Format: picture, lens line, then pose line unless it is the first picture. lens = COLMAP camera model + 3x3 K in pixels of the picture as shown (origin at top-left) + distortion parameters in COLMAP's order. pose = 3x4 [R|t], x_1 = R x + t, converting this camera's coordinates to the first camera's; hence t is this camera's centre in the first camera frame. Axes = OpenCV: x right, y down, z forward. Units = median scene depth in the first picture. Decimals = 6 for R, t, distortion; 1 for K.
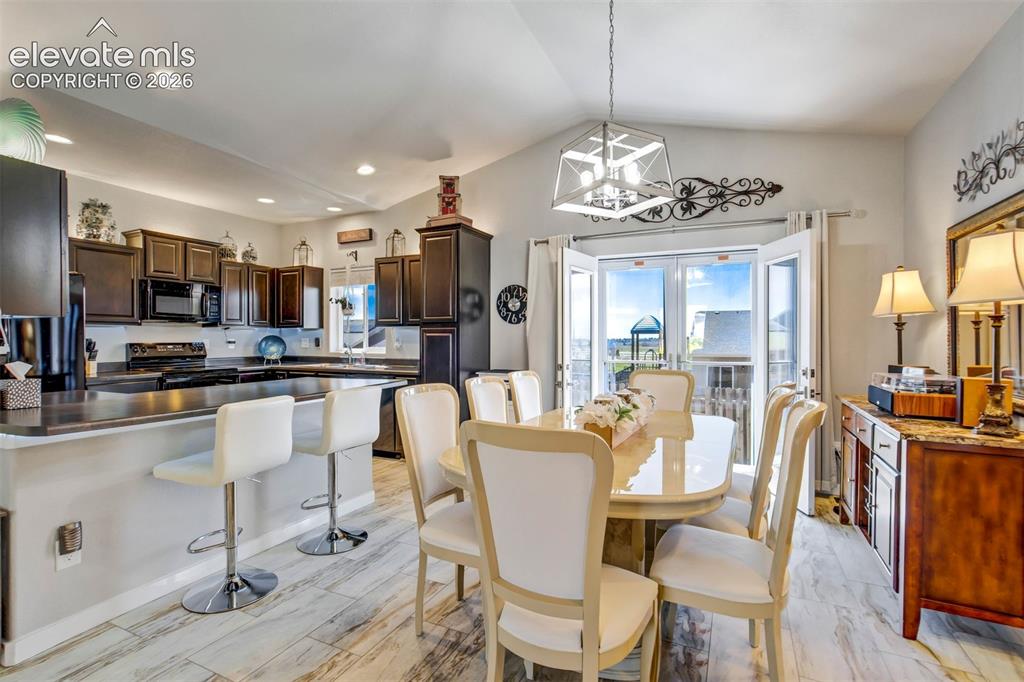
lens RADIAL K [[483.2, 0, 509.5], [0, 483.2, 336.5], [0, 0, 1]] dist [-0.029137, 0.014565]
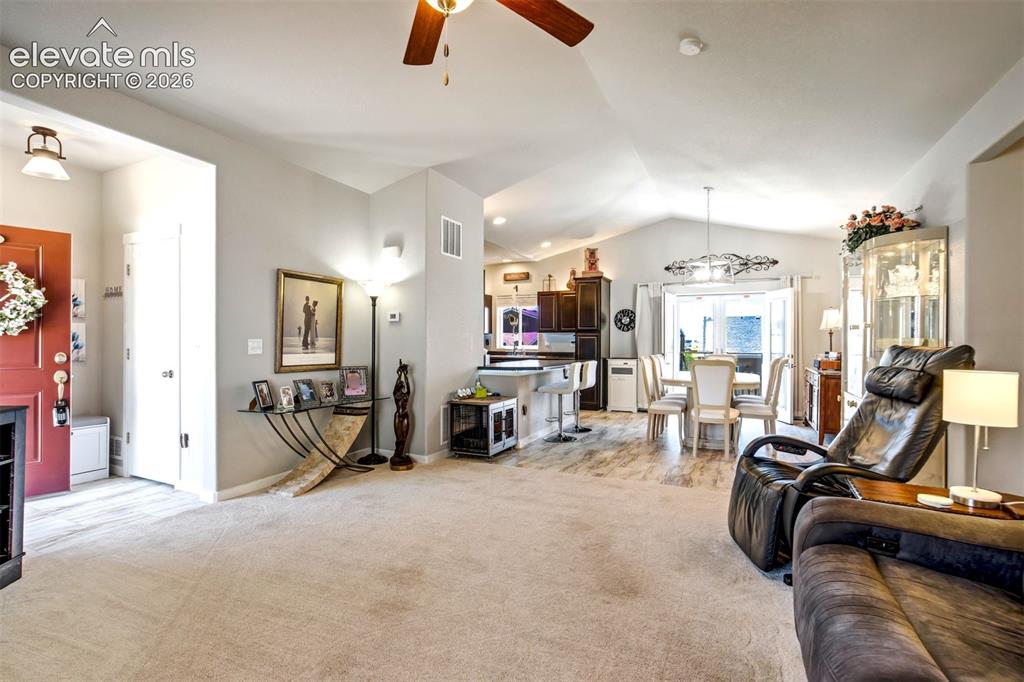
lens RADIAL K [[483.2, 0, 512.7], [0, 483.2, 338.6], [0, 0, 1]] dist [-0.029137, 0.014565]
pose [[0.999992, 0.001571, 0.003592, -0.403891], [-0.001569, 0.999999, -0.000642, 0.001453], [-0.003593, 0.000636, 0.999993, -0.739031]]
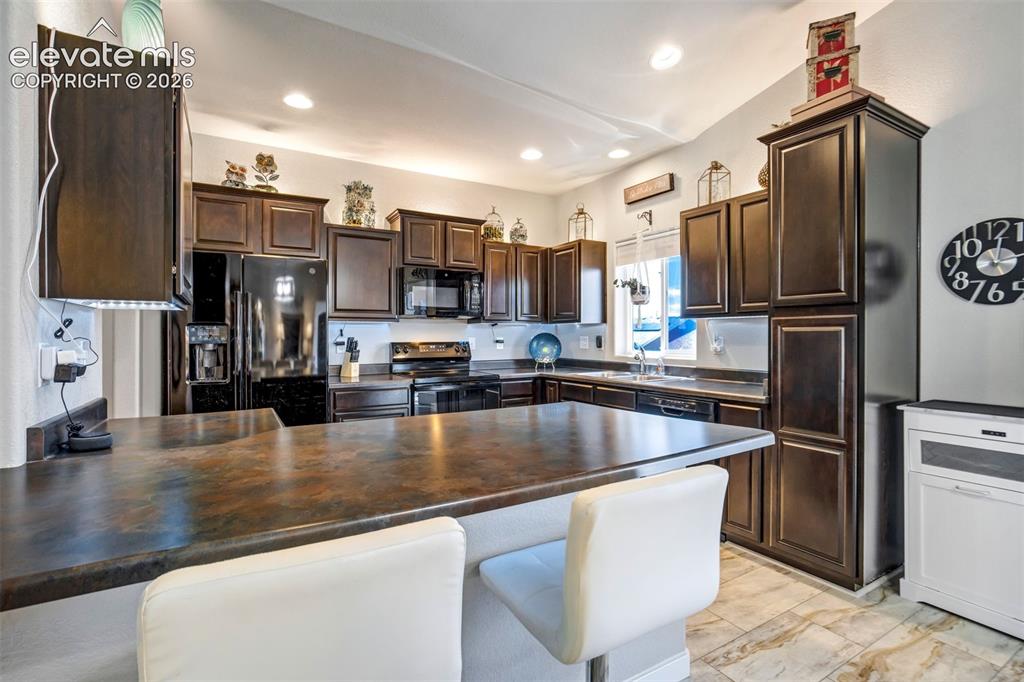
lens RADIAL K [[483.2, 0, 507.2], [0, 483.2, 336.6], [0, 0, 1]] dist [-0.029137, 0.014565]
pose [[0.830627, -0.001744, -0.556827, -0.124012], [0.003872, 0.999989, 0.002645, 0.001529], [0.556816, -0.004353, 0.830625, 0.367736]]
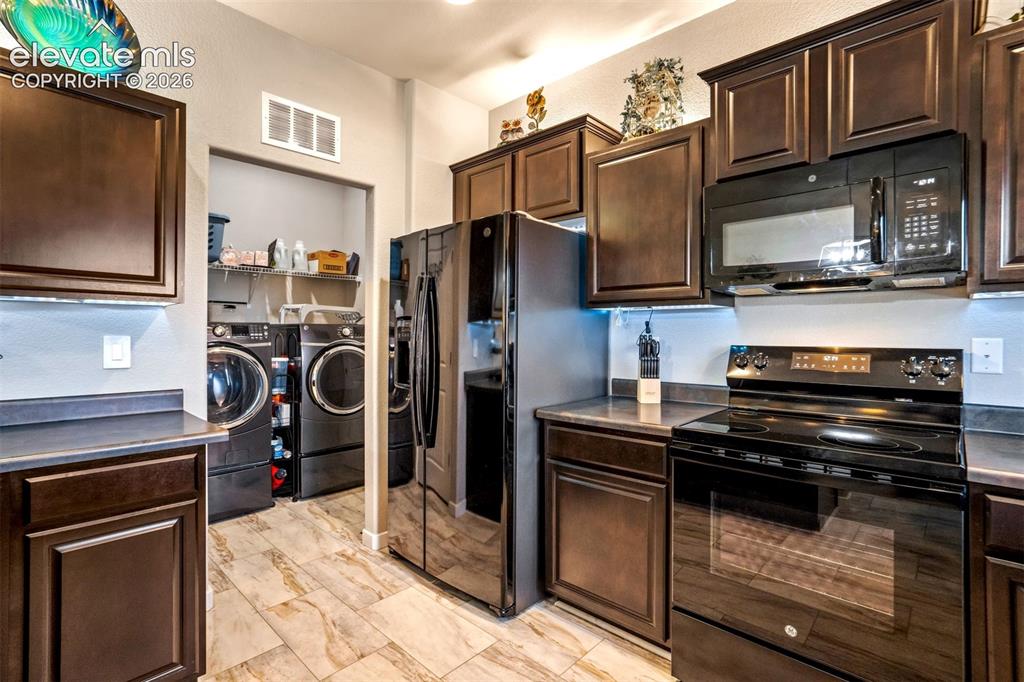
lens RADIAL K [[483.2, 0, 513.6], [0, 483.2, 336.1], [0, 0, 1]] dist [-0.029137, 0.014565]
pose [[-0.306038, 0.004525, -0.952009, -0.302263], [0.000347, 0.999989, 0.004641, 0.003144], [0.952019, 0.001090, -0.306036, 0.913262]]
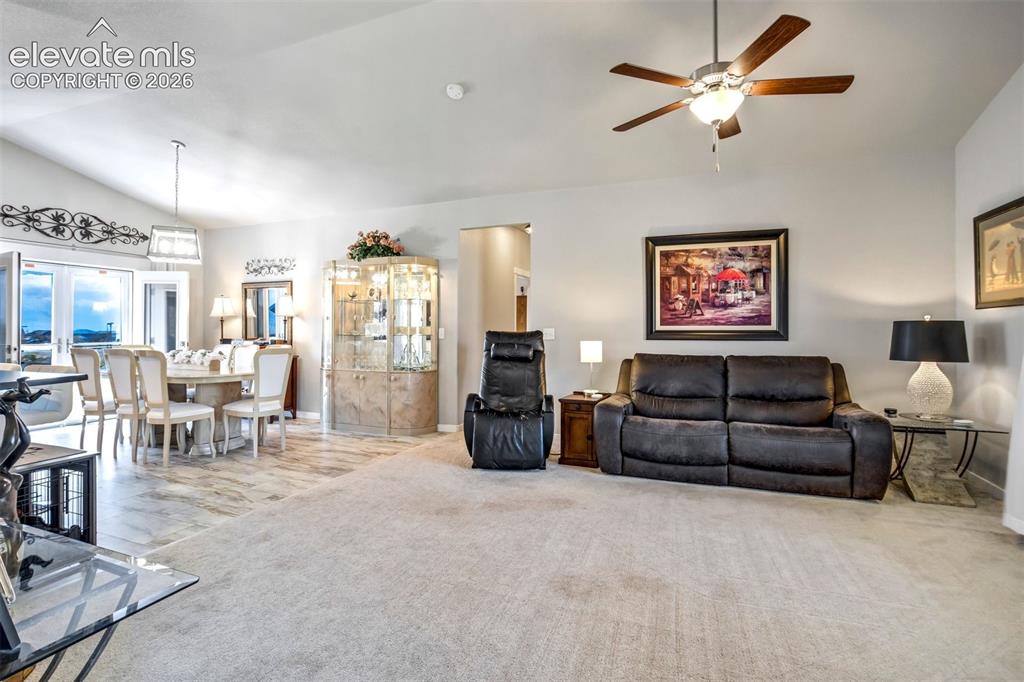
lens RADIAL K [[483.2, 0, 504.8], [0, 483.2, 323.8], [0, 0, 1]] dist [-0.029137, 0.014565]
pose [[-0.054693, 0.010065, 0.998453, -0.956128], [-0.005039, 0.999934, -0.010356, 0.005156], [-0.998491, -0.005597, -0.054638, -0.145334]]
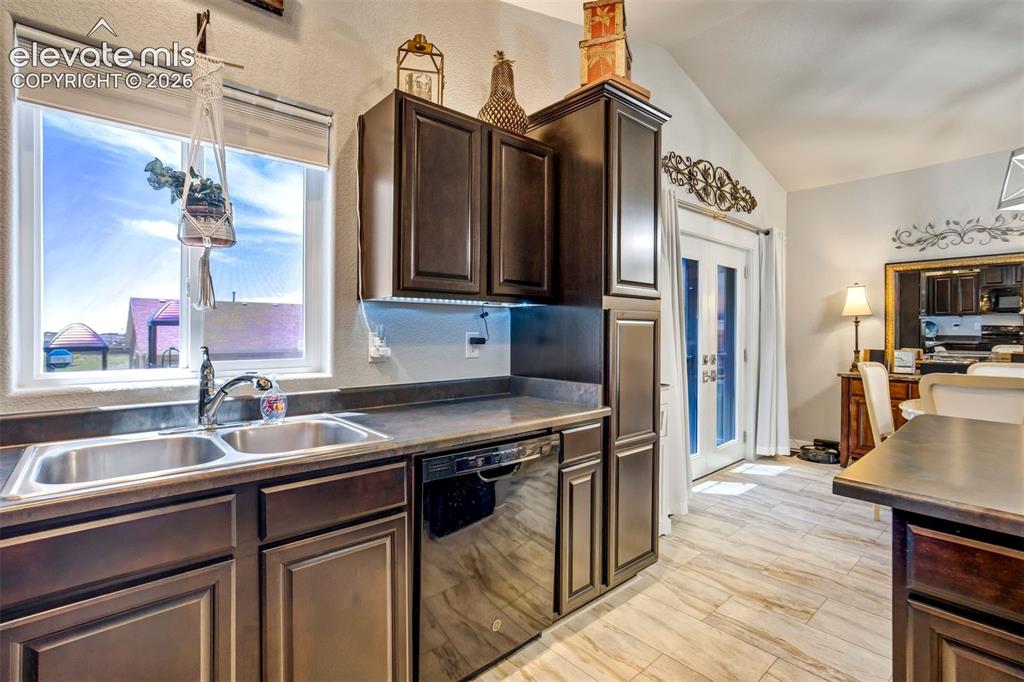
lens RADIAL K [[483.2, 0, 510.9], [0, 483.2, 334.9], [0, 0, 1]] dist [-0.029137, 0.014565]
pose [[0.386969, -0.005196, 0.922078, -0.598451], [-0.002998, 0.999972, 0.006893, 0.004145], [-0.922088, -0.005432, 0.386942, 0.866760]]
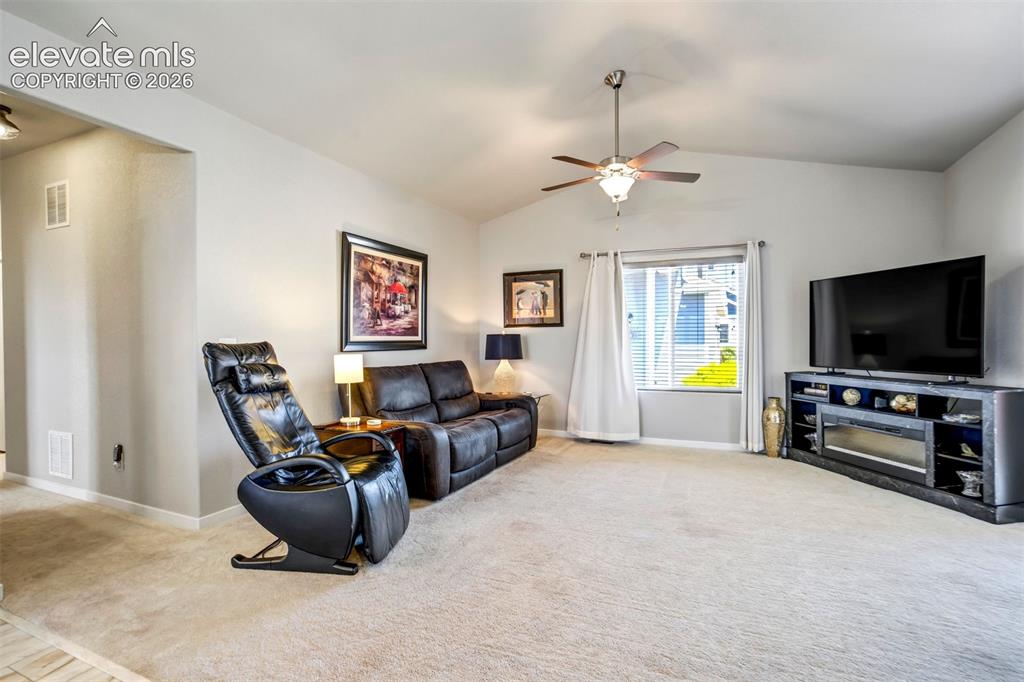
lens RADIAL K [[483.2, 0, 513.2], [0, 483.2, 340.8], [0, 0, 1]] dist [-0.029137, 0.014565]
pose [[-0.999804, 0.000378, -0.019815, -0.269209], [0.000396, 1.000000, -0.000896, 0.007361], [0.019815, -0.000904, -0.999803, 0.352581]]
